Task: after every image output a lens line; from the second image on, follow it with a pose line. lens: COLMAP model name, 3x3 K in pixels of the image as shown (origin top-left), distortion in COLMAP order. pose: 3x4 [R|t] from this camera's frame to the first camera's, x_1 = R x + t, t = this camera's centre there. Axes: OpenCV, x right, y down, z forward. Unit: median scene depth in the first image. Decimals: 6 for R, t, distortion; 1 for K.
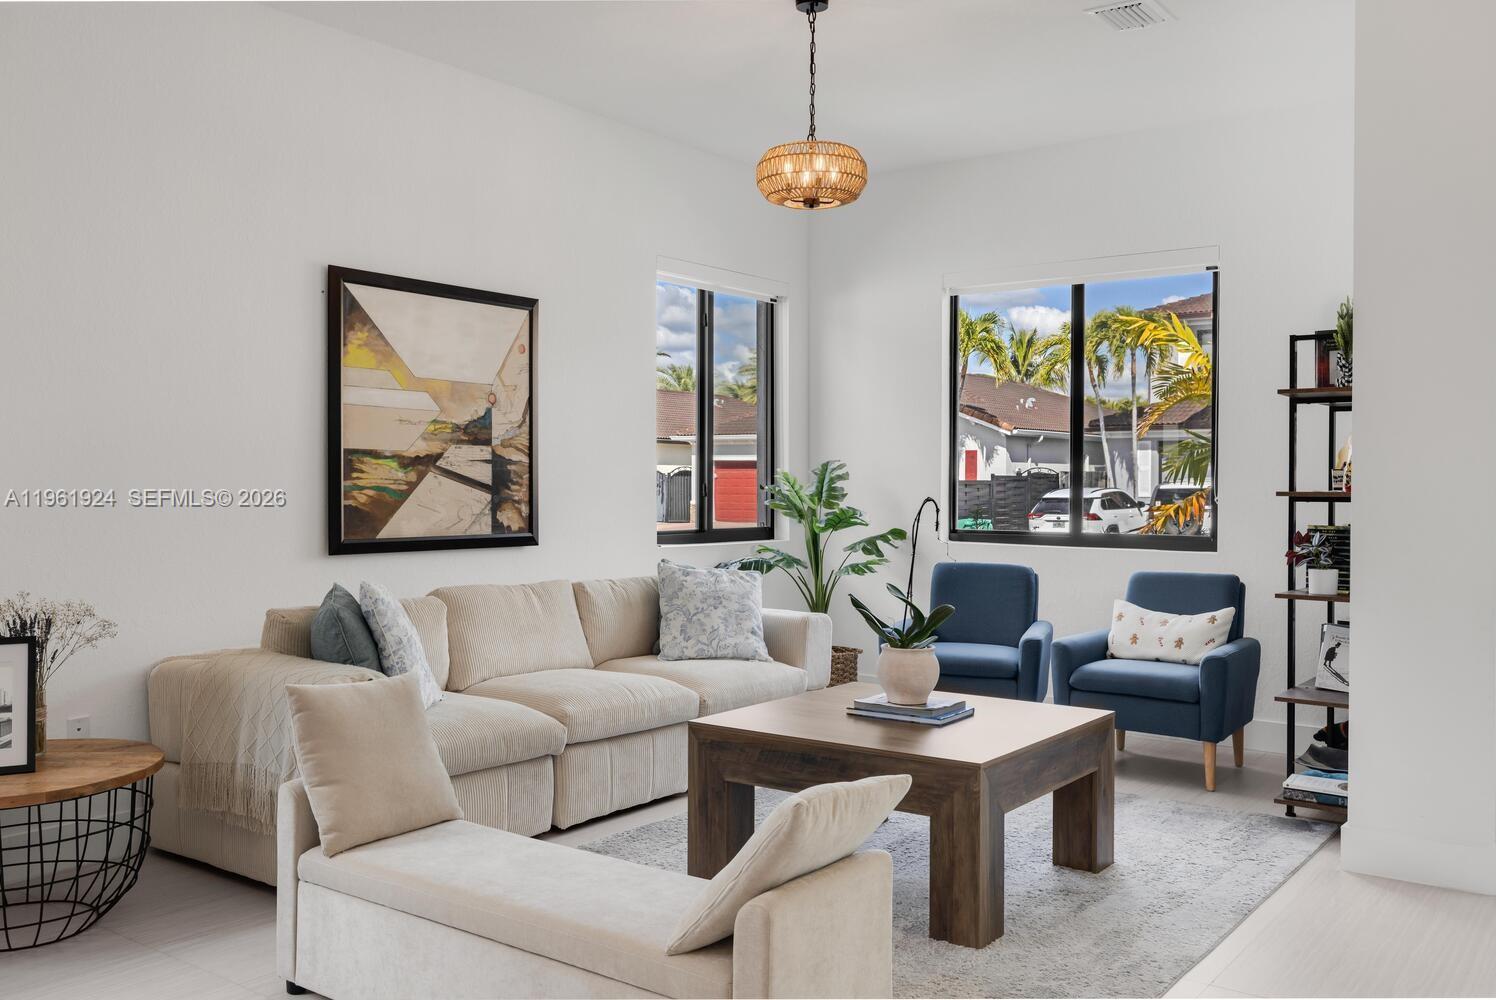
lens RADIAL K [[1299.5, 0, 748.0], [0, 1299.5, 500.0], [0, 0, 1]] dist [-0.002404, 0.001128]
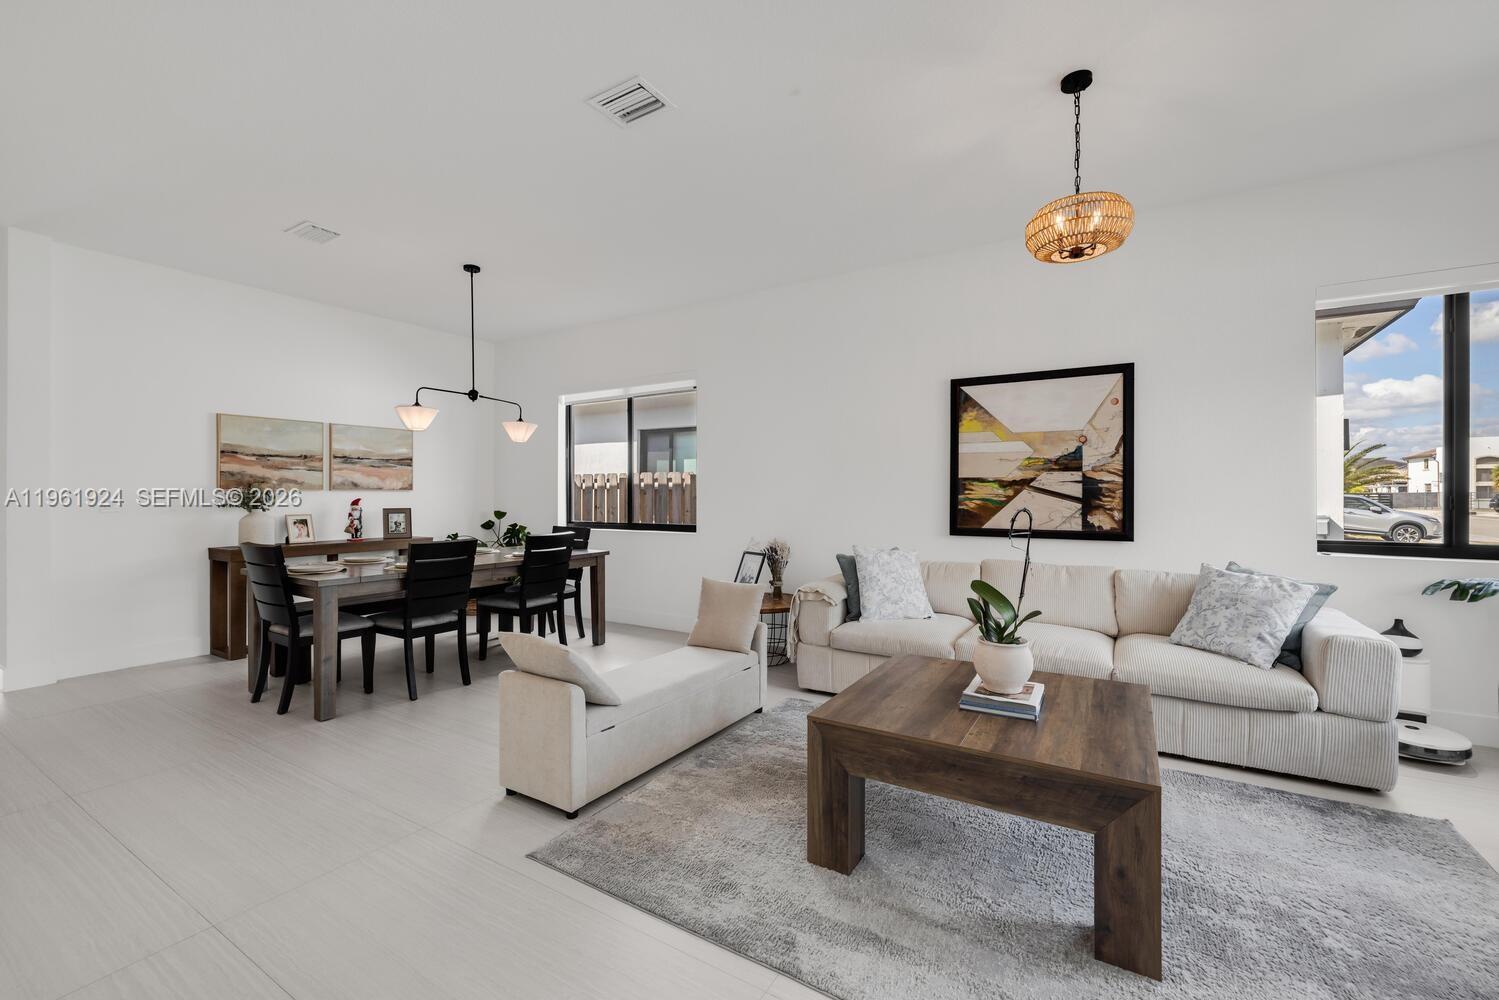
lens RADIAL K [[657.5, 0, 749.5], [0, 657.5, 500.0], [0, 0, 1]] dist [-0.000964, 0.000790]
pose [[0.074490, 0.006528, -0.997200, 0.530173], [-0.008439, 0.999947, 0.005915, -0.010163], [0.997186, 0.007975, 0.074541, 0.573159]]
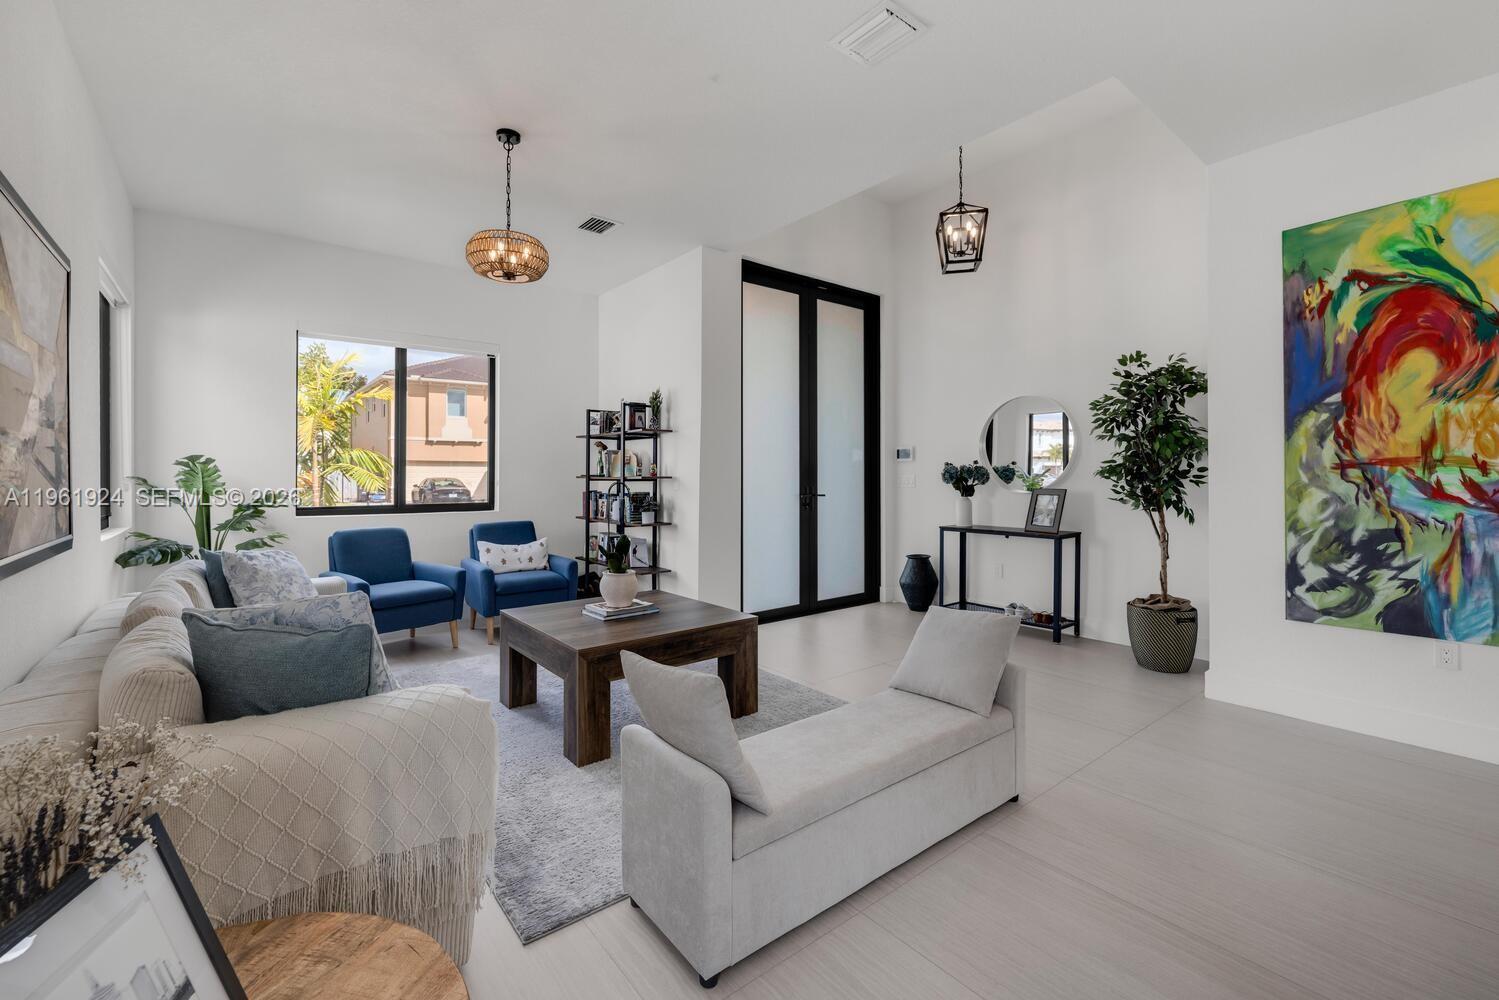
lens RADIAL K [[647.6, 0, 751.3], [0, 647.6, 469.8], [0, 0, 1]] dist [-0.000078, 0.000166]
pose [[0.240470, -0.002575, 0.970653, -0.492714], [0.012432, 0.999923, -0.000427, -0.012438], [-0.970577, 0.012170, 0.240484, 0.489991]]
